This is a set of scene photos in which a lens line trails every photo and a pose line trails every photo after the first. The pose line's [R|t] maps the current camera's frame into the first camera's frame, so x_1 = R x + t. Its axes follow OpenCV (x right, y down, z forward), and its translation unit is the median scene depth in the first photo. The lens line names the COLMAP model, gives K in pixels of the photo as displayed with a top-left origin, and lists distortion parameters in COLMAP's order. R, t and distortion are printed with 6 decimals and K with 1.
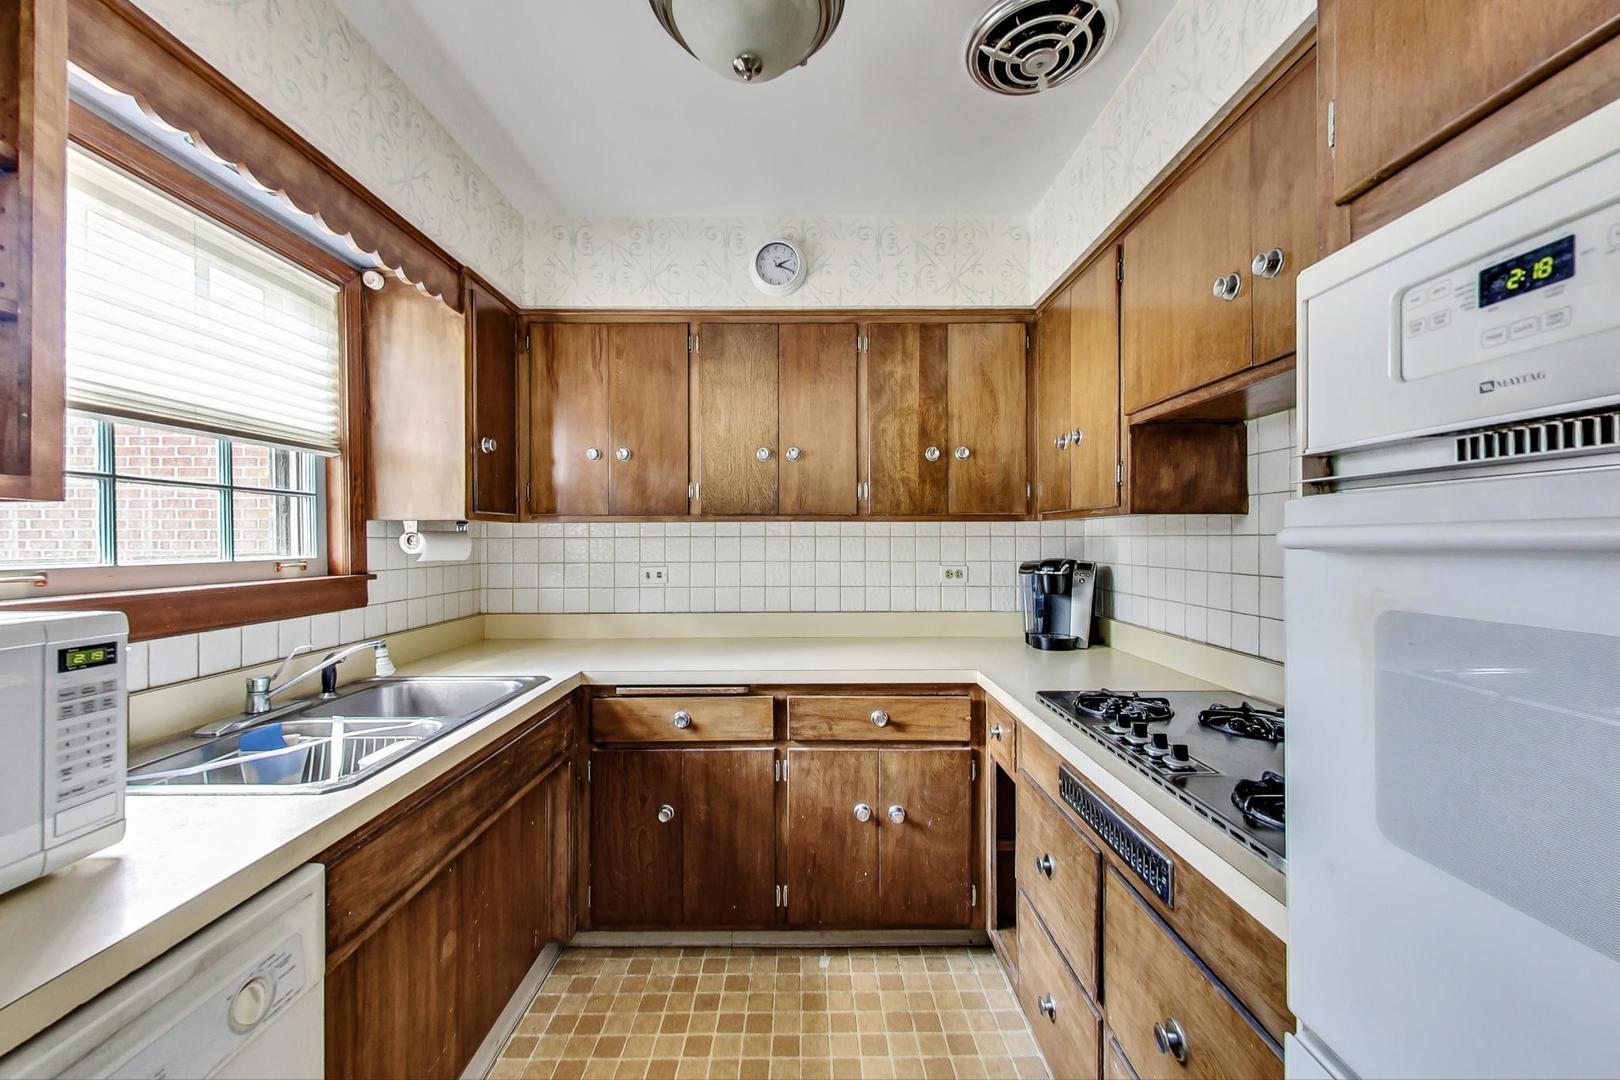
lens RADIAL K [[624.8, 0, 813.8], [0, 624.8, 537.0], [0, 0, 1]] dist [-0.000514, -0.000125]
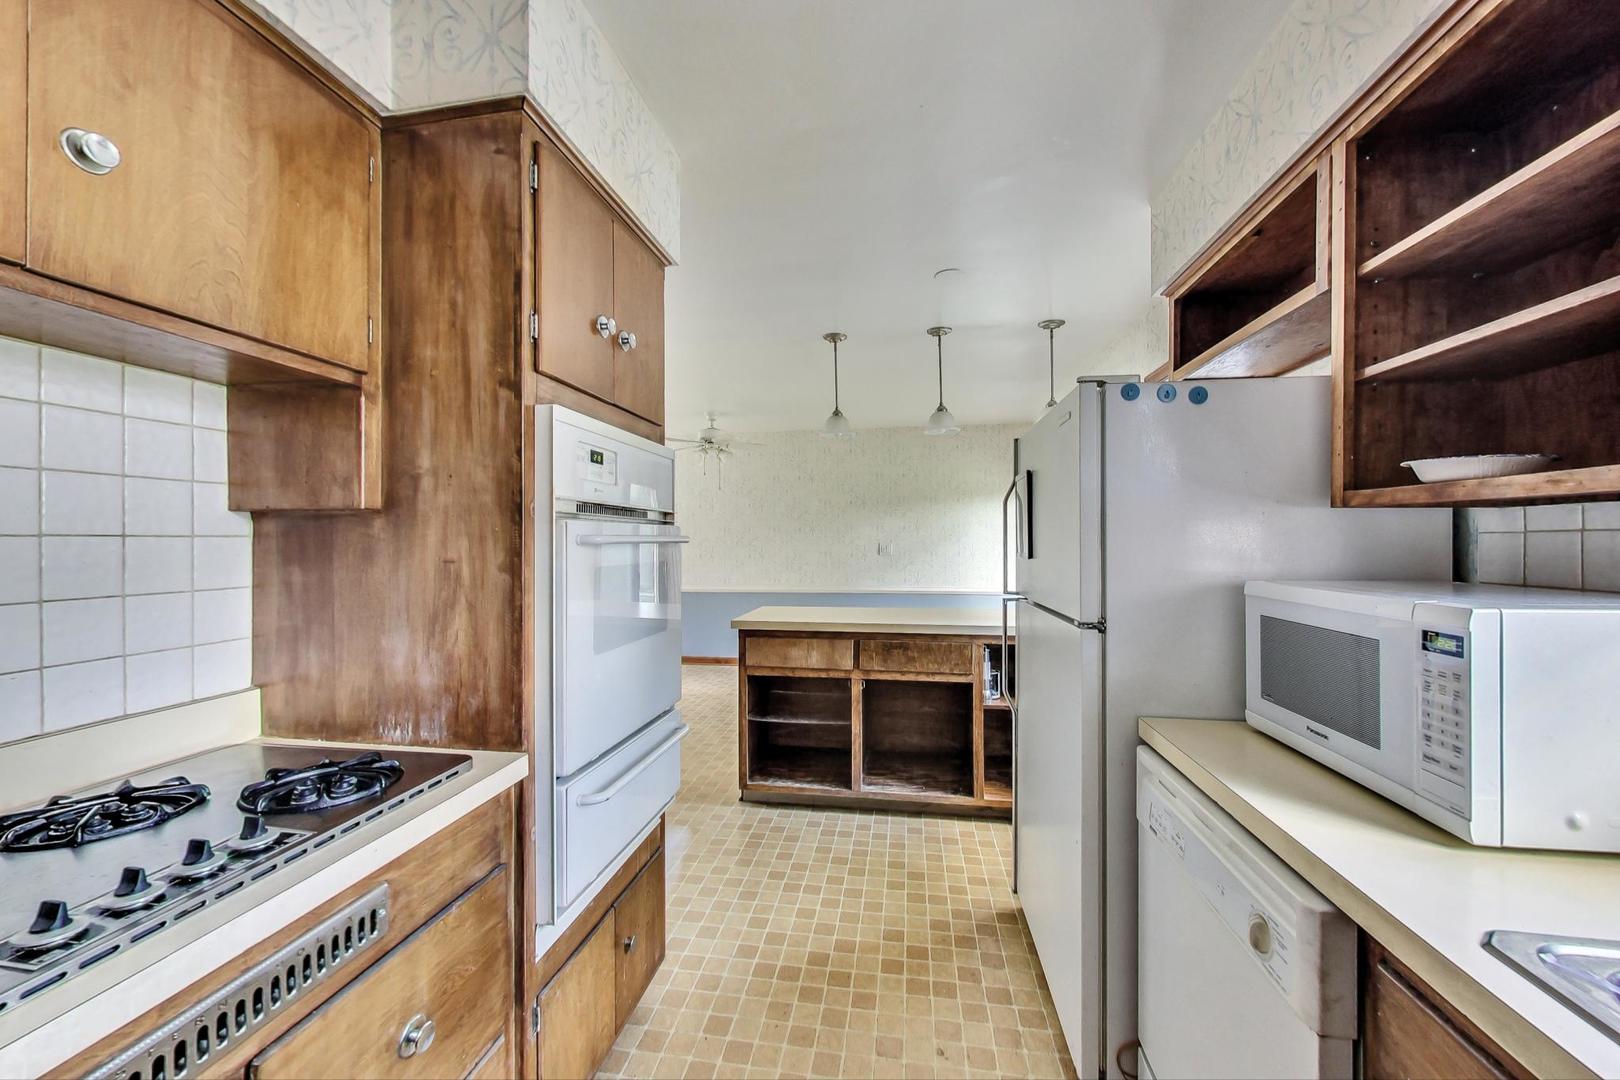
lens RADIAL K [[624.8, 0, 813.8], [0, 624.8, 537.0], [0, 0, 1]] dist [-0.000514, -0.000125]
pose [[-0.987329, 0.006146, 0.158568, -0.115450], [0.004390, 0.999925, -0.011420, 0.006765], [-0.158626, -0.010579, -0.987282, 0.980012]]
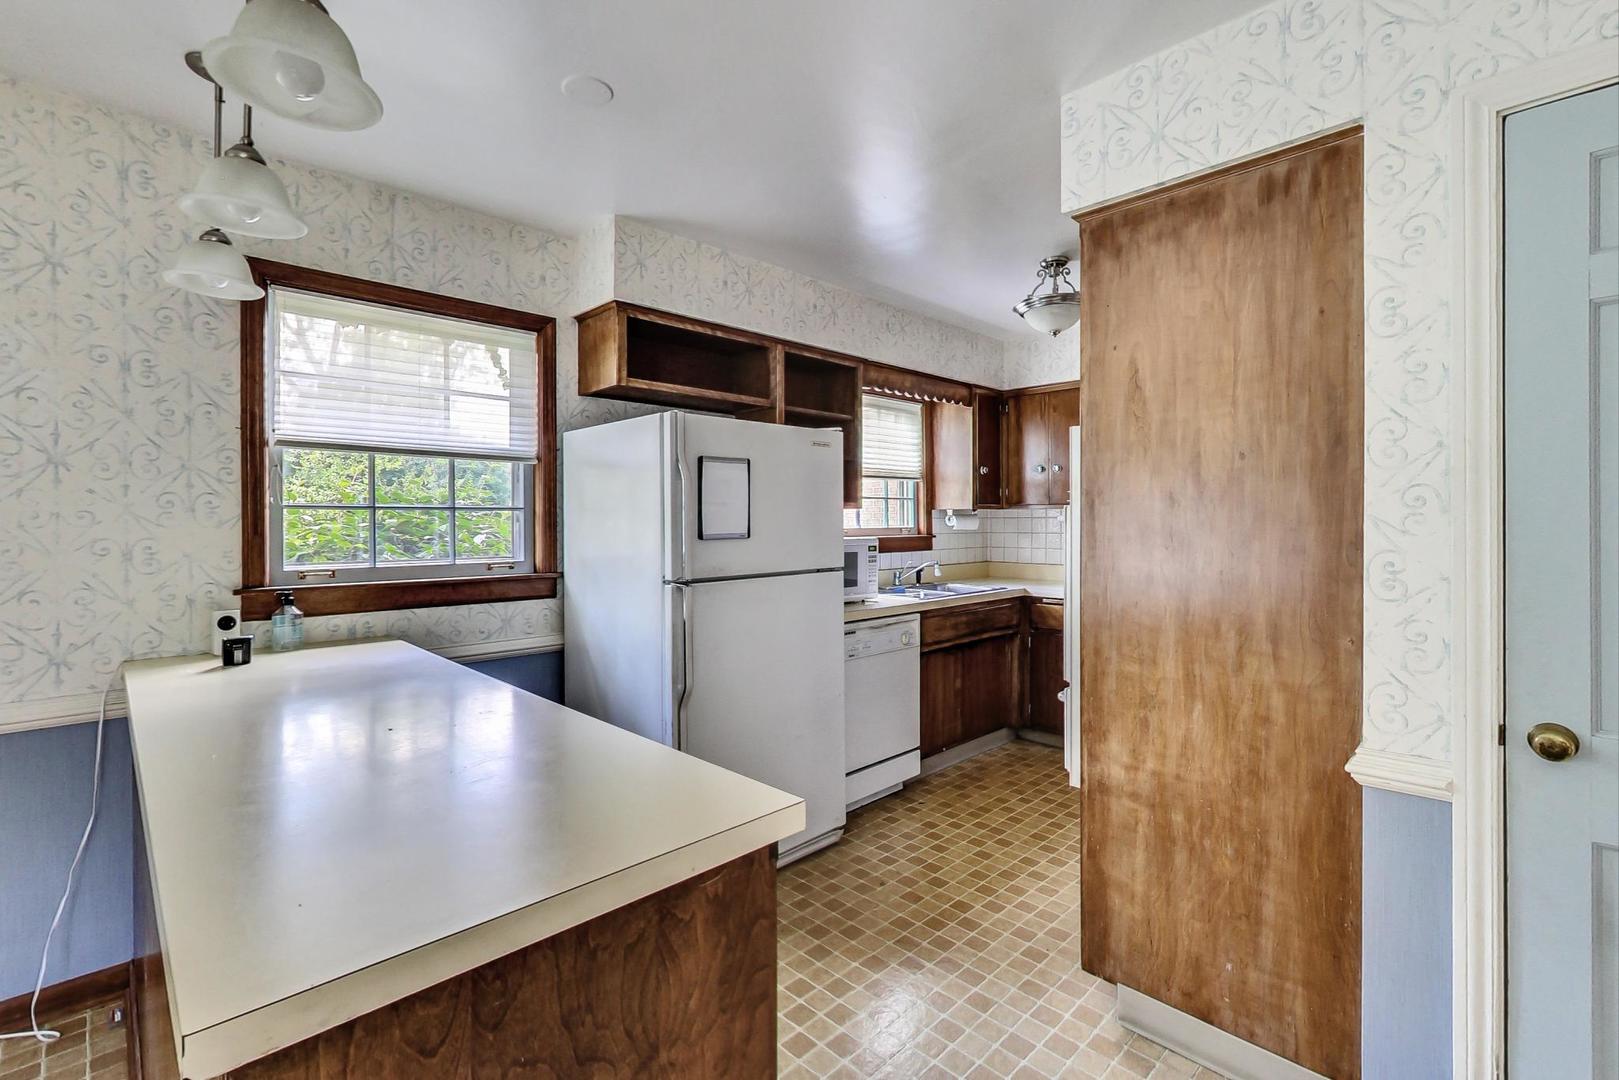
lens RADIAL K [[723.4, 0, 809.5], [0, 723.4, 540.0], [0, 0, 1]] dist [-0.000421, 0.000068]
pose [[0.700525, 0.020336, -0.713338, 0.782726], [0.004253, 0.999457, 0.032670, -0.006874], [0.713615, -0.025920, 0.700058, -1.068235]]
